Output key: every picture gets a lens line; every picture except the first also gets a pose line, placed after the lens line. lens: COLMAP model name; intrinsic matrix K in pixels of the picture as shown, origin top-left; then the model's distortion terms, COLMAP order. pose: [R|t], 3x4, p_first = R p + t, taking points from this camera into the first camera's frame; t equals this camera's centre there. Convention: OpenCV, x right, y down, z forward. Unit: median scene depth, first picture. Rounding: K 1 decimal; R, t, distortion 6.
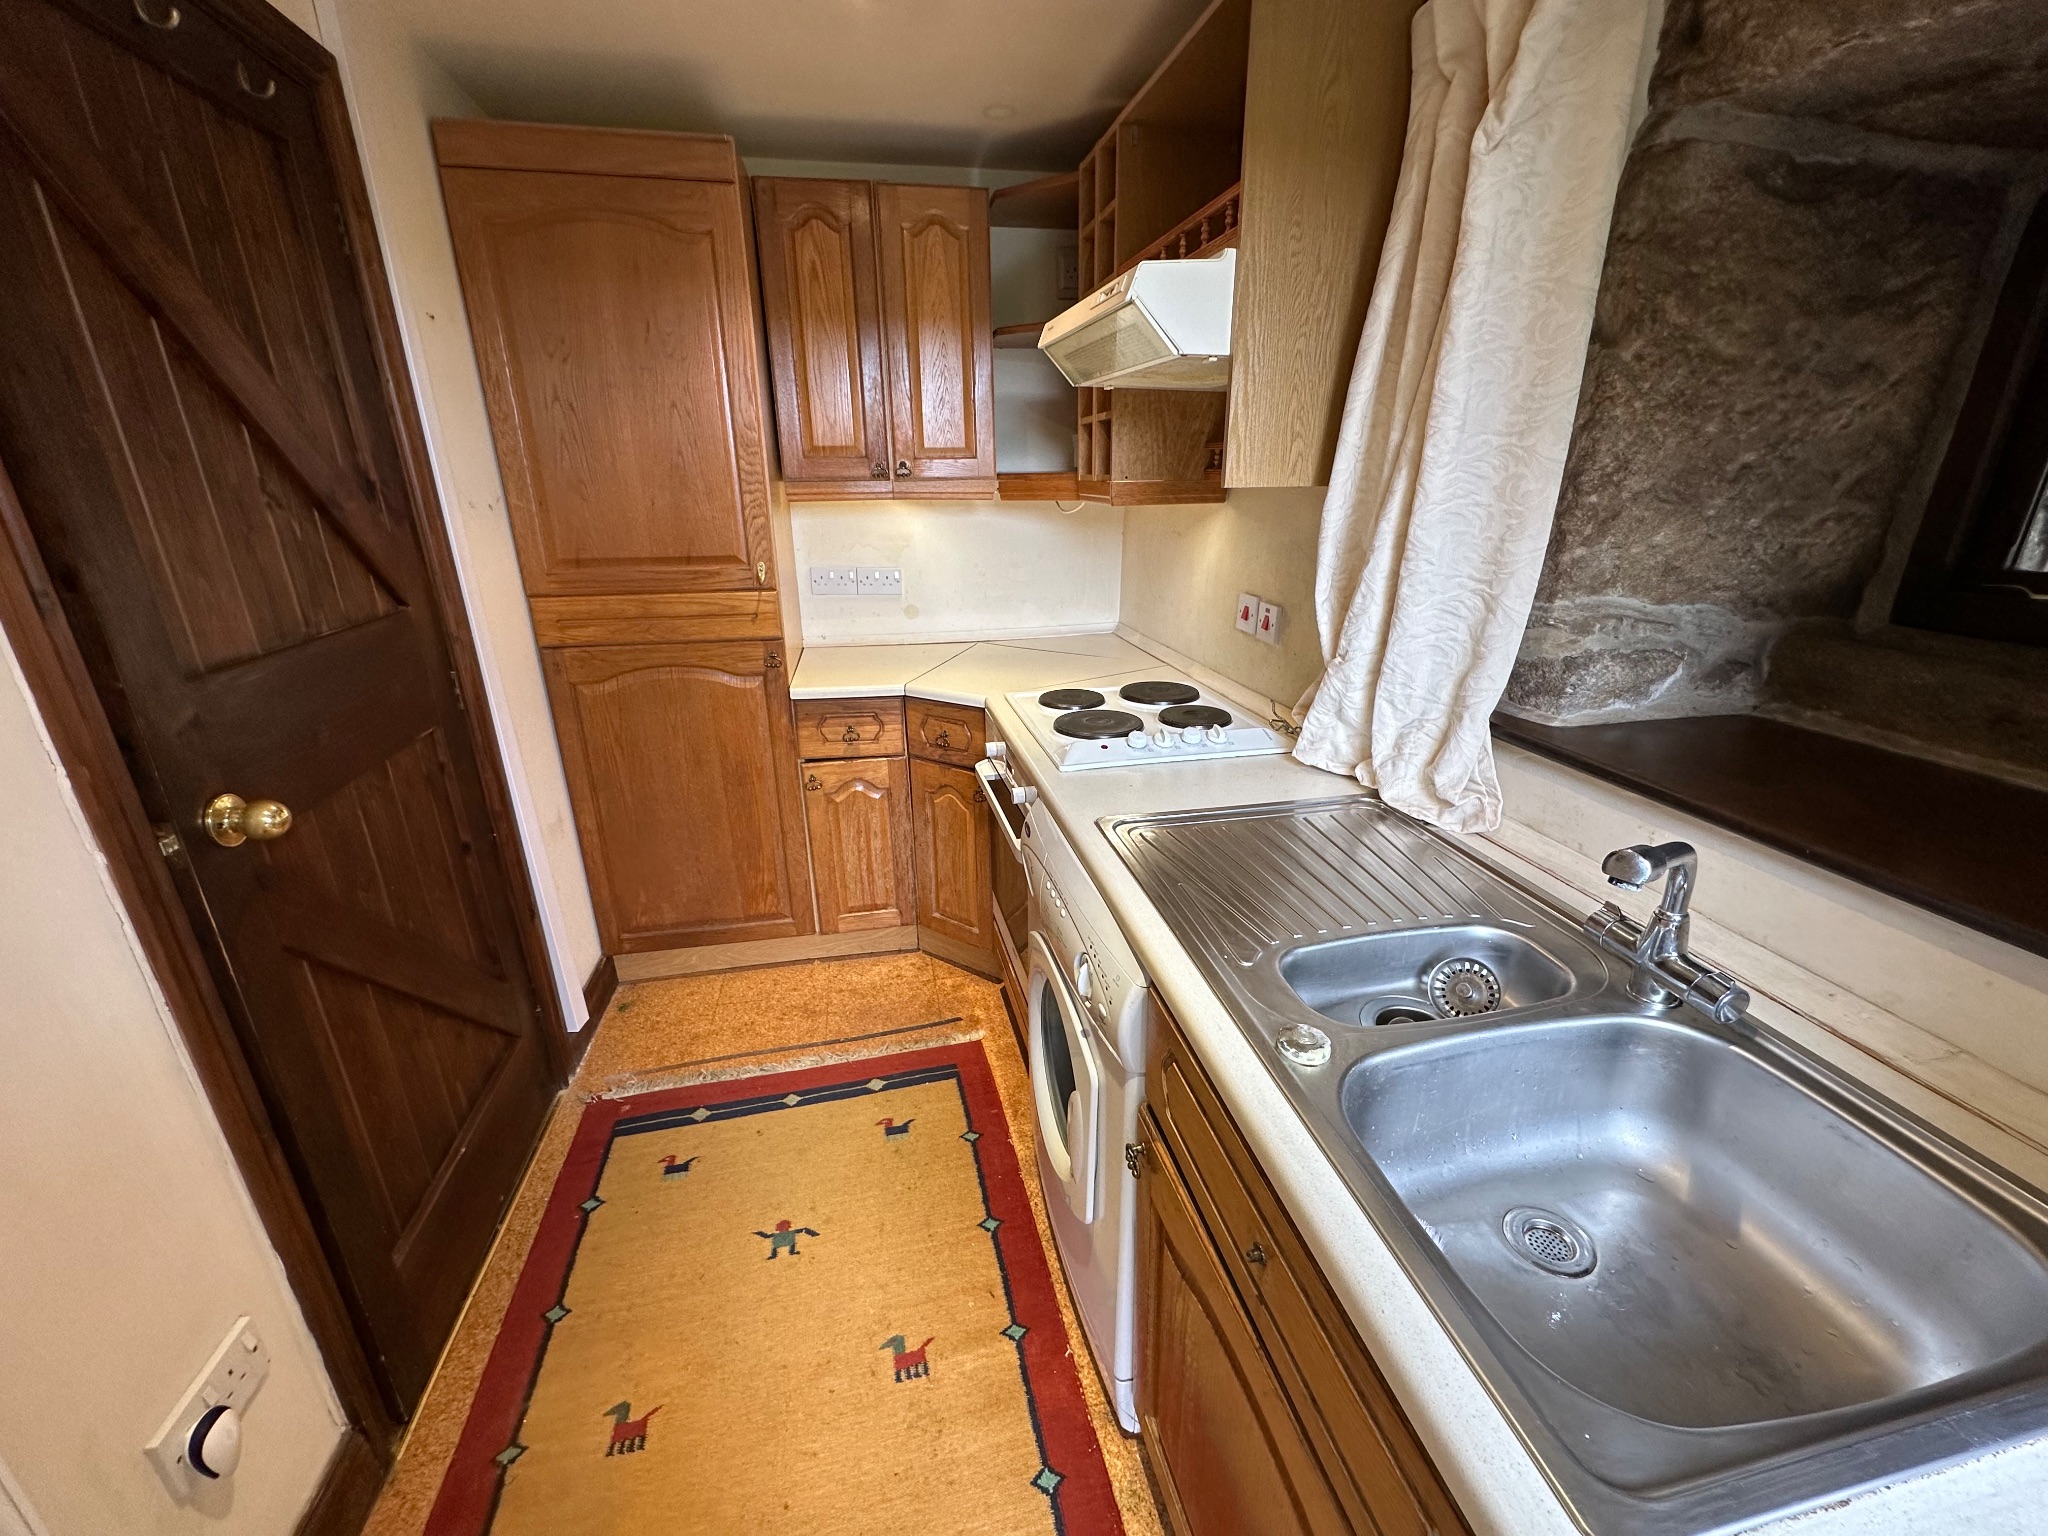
lens RADIAL K [[816.2, 0, 1025.4], [0, 816.2, 762.5], [0, 0, 1]] dist [-0.001601, 0.000512]
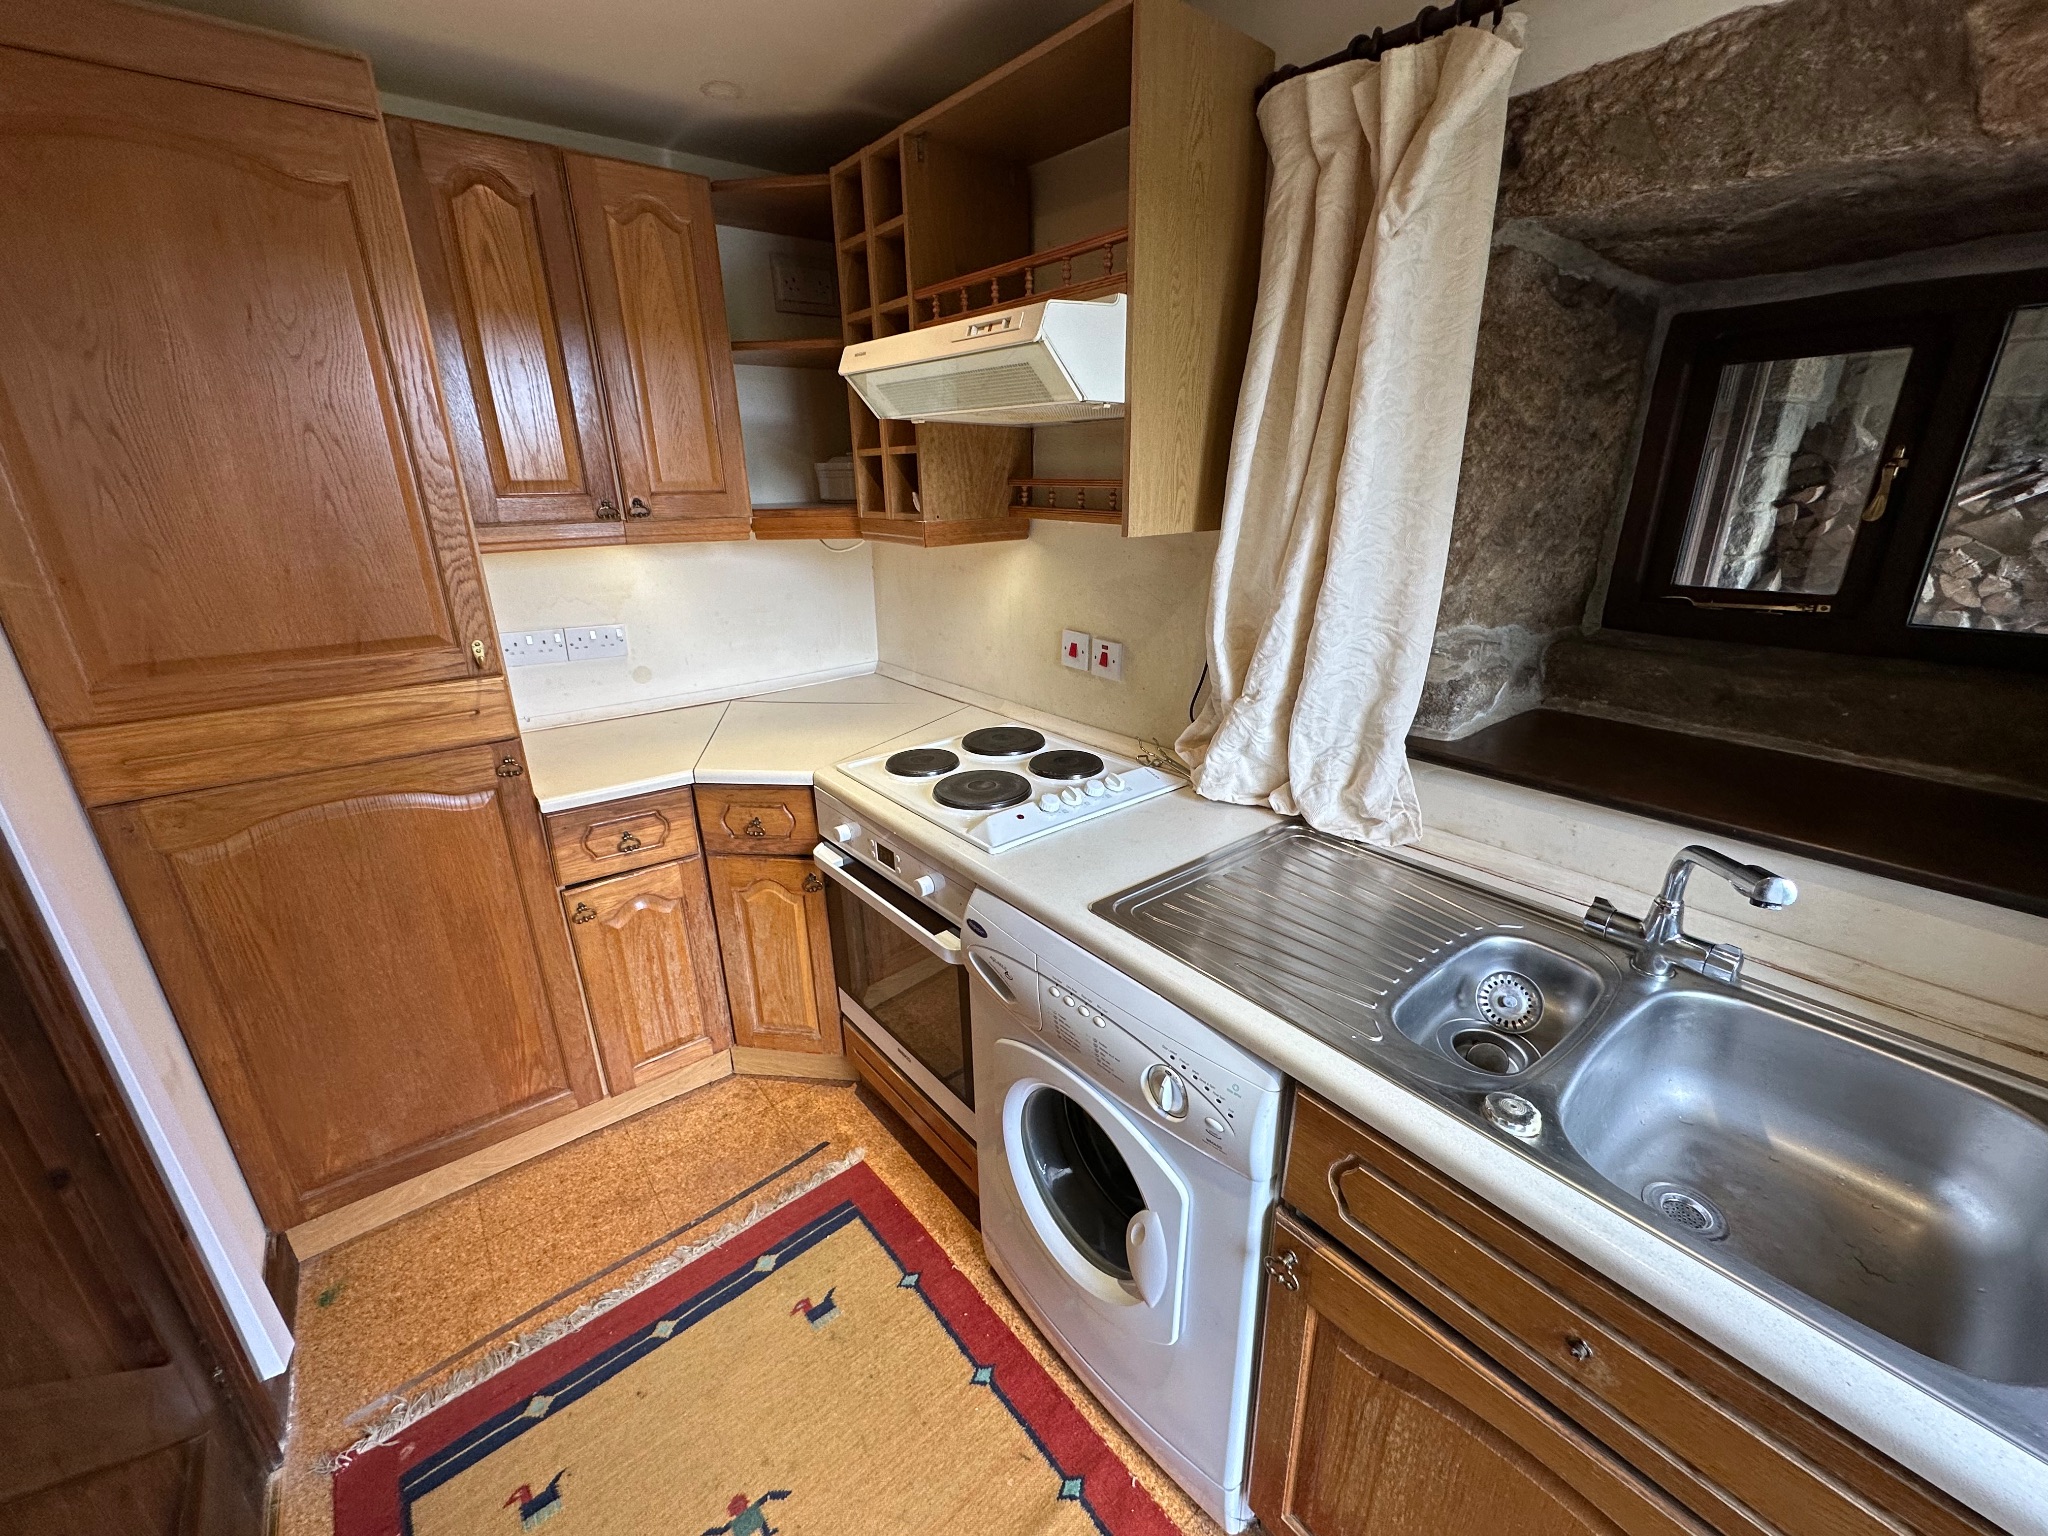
lens RADIAL K [[816.2, 0, 1025.4], [0, 816.2, 762.5], [0, 0, 1]] dist [-0.001601, 0.000512]
pose [[0.890932, -0.153243, 0.427500, -0.243823], [0.156371, 0.987301, 0.028026, -0.090406], [-0.426366, 0.041880, 0.903581, 0.141445]]
